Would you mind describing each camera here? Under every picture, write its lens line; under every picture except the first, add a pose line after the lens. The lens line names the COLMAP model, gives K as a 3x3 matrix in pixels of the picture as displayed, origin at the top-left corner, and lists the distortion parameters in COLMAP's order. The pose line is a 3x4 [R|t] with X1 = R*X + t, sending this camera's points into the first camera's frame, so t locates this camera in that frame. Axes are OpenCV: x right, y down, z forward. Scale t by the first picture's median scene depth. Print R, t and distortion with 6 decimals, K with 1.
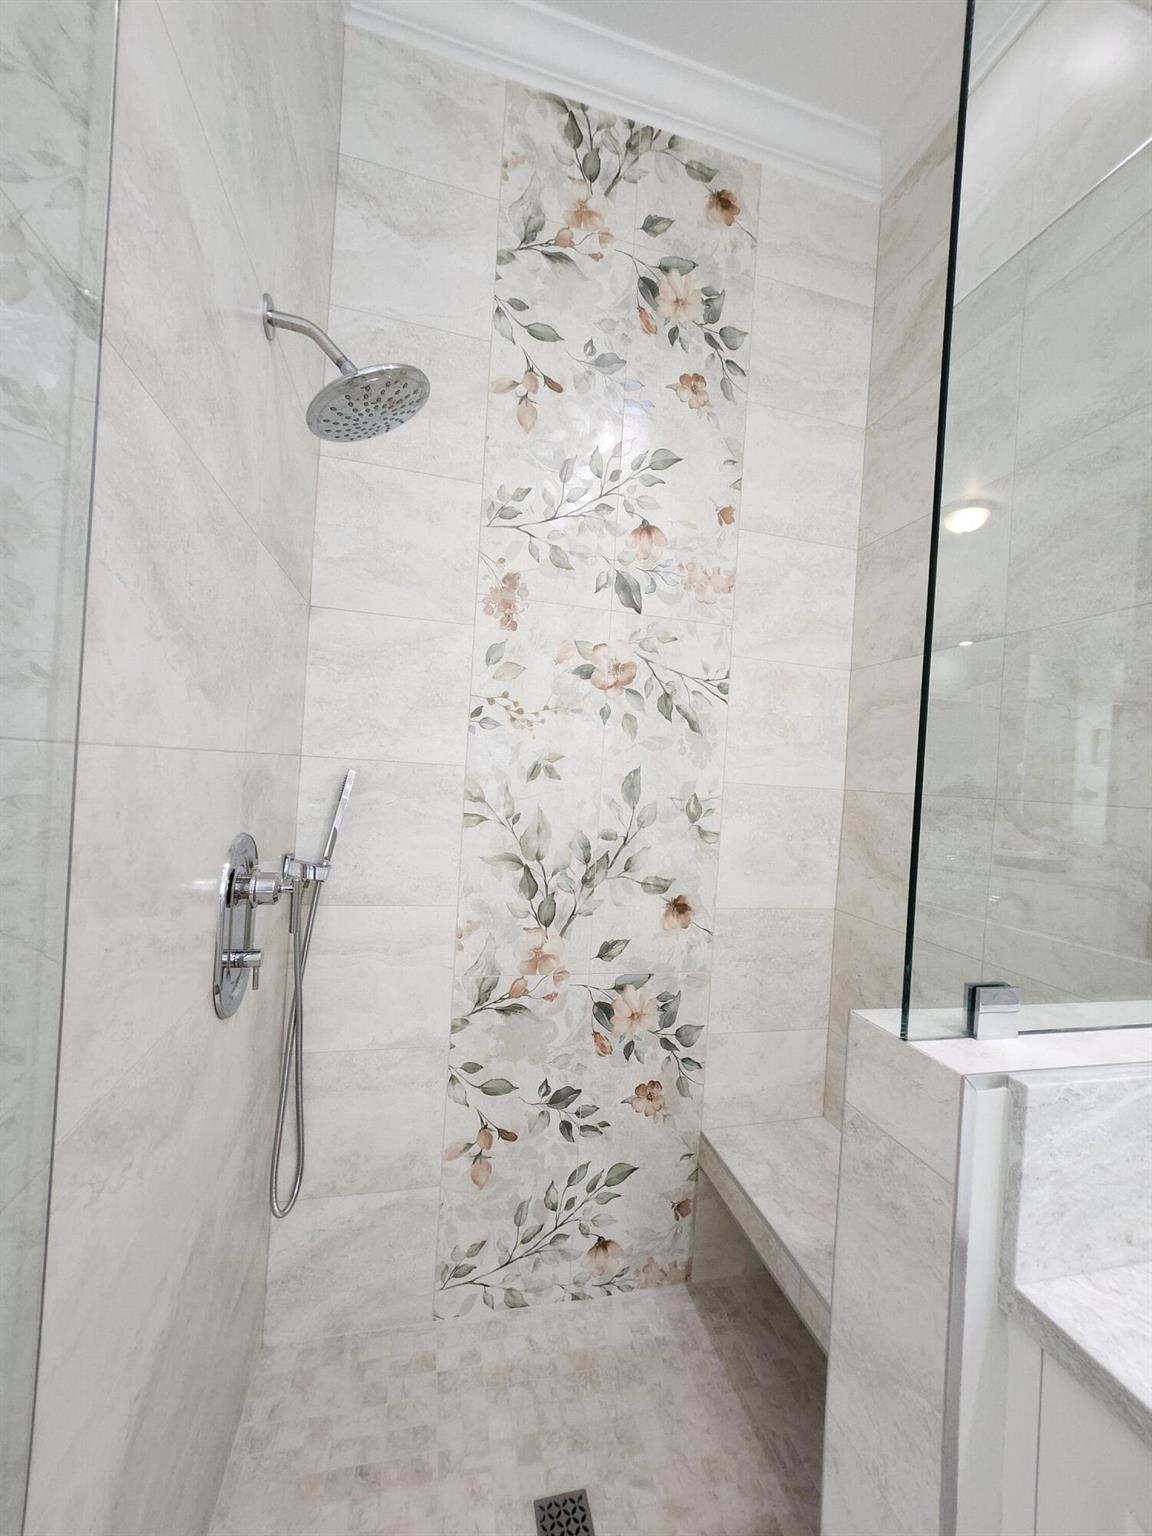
lens RADIAL K [[604.3, 0, 576.8], [0, 604.3, 771.4], [0, 0, 1]] dist [-0.003131, 0.000825]
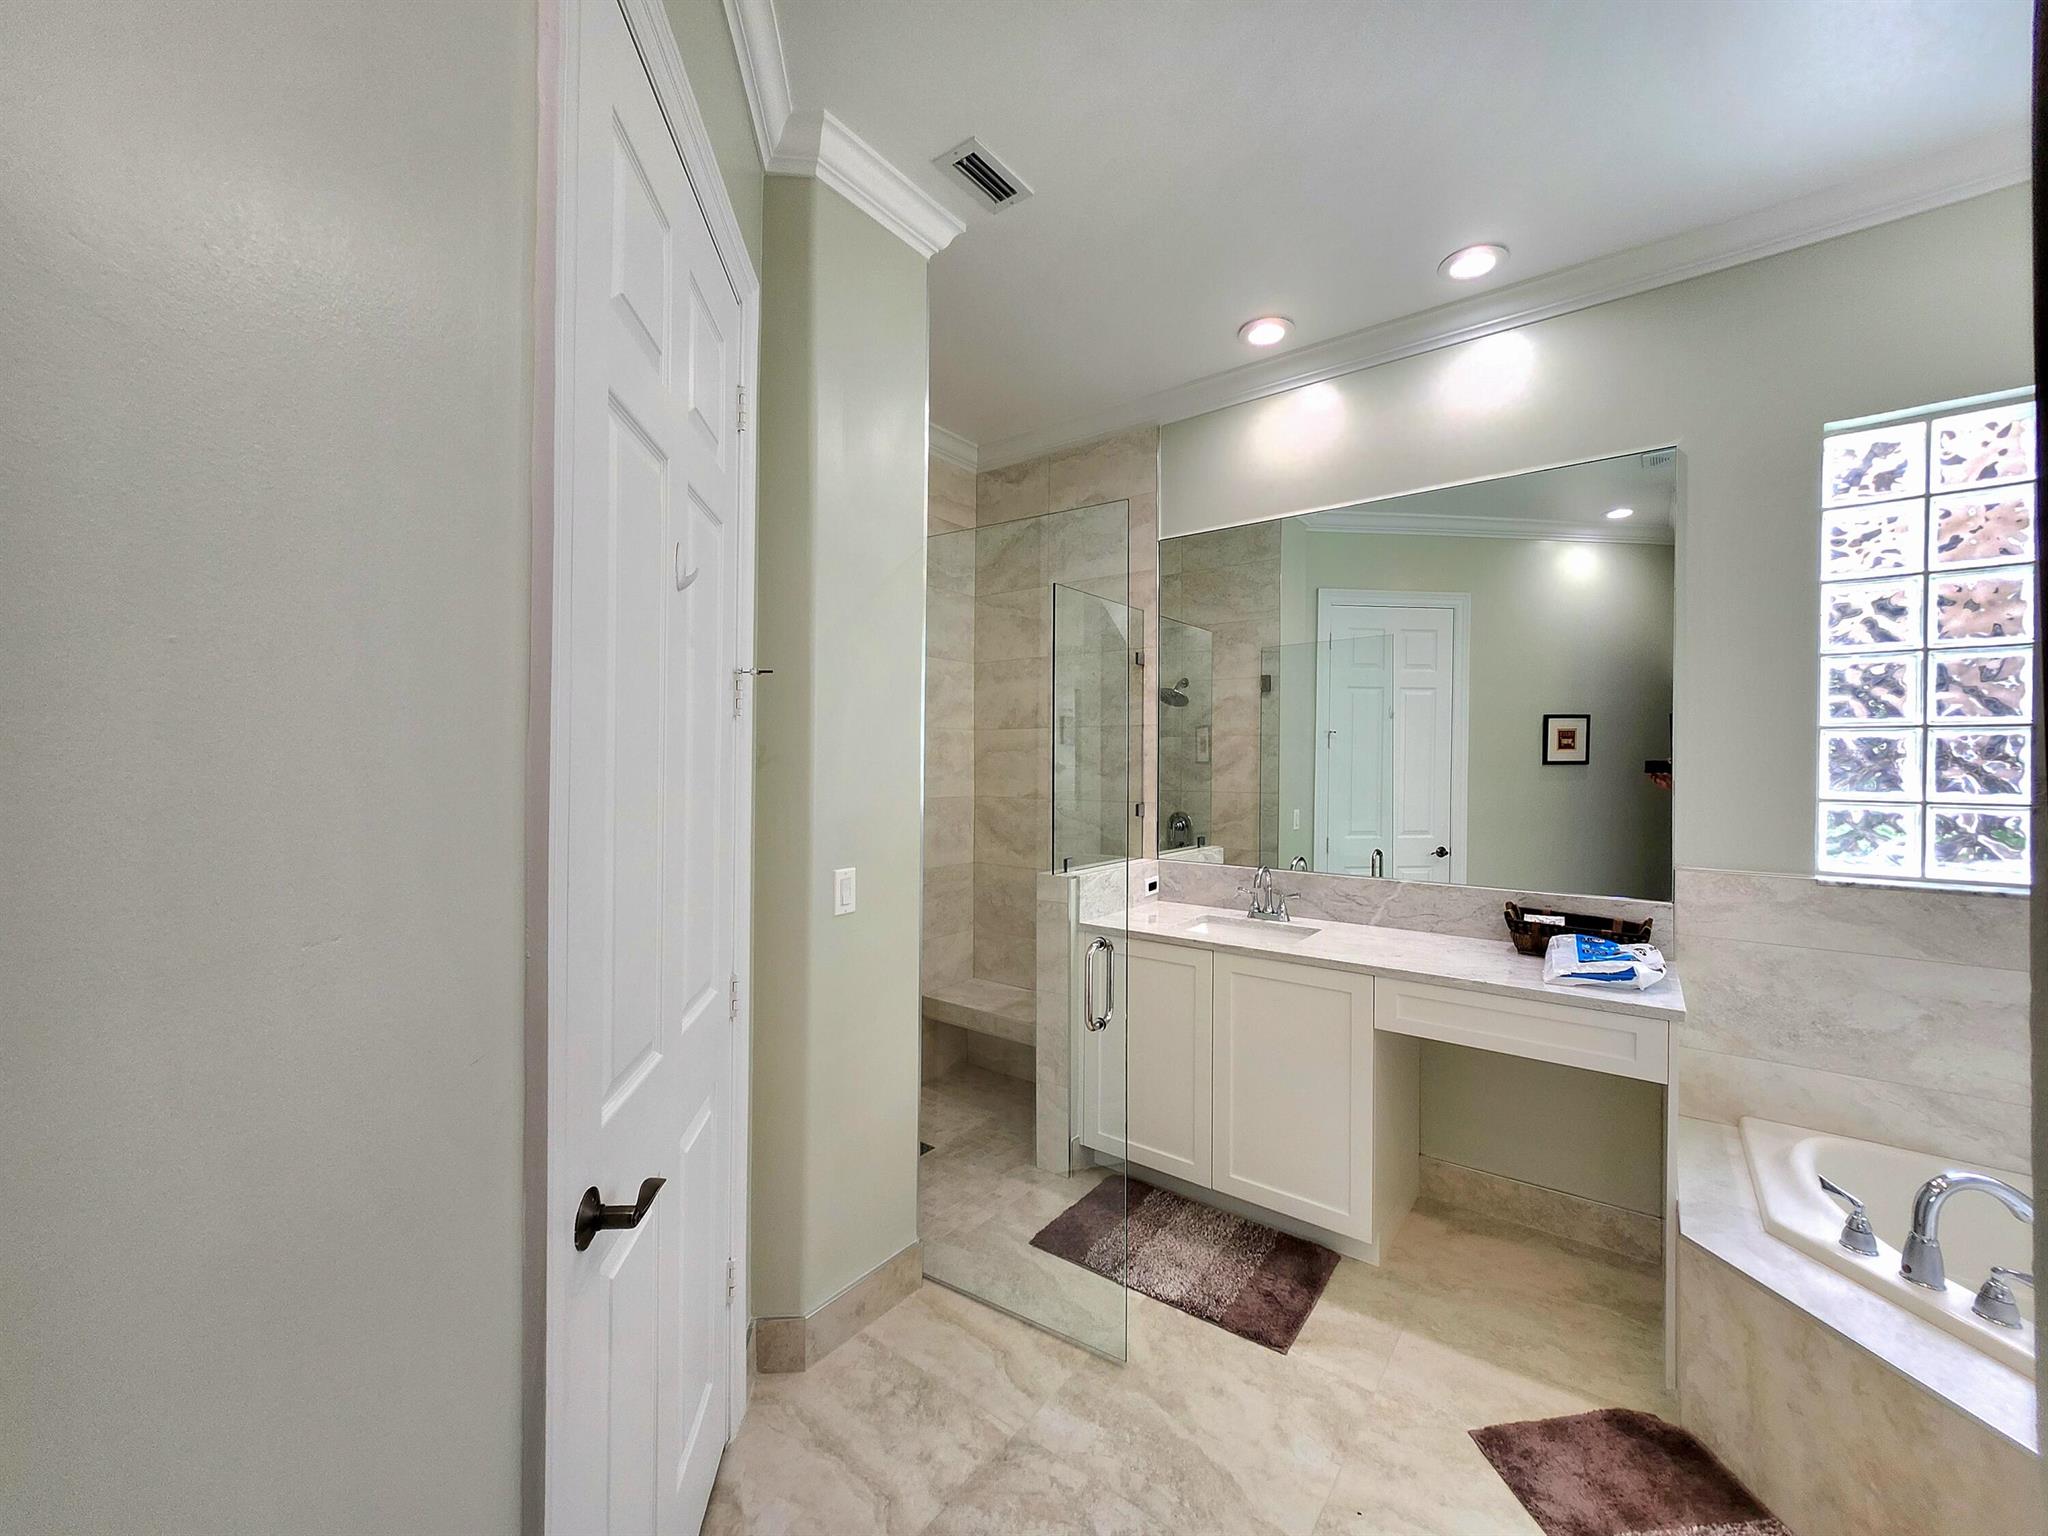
lens RADIAL K [[805.7, 0, 1033.4], [0, 805.7, 760.9], [0, 0, 1]] dist [-0.003131, 0.000825]
pose [[0.776159, -0.064191, 0.627261, -1.044888], [0.045798, 0.997916, 0.045453, -0.199001], [-0.628872, -0.006552, 0.777481, -1.111090]]
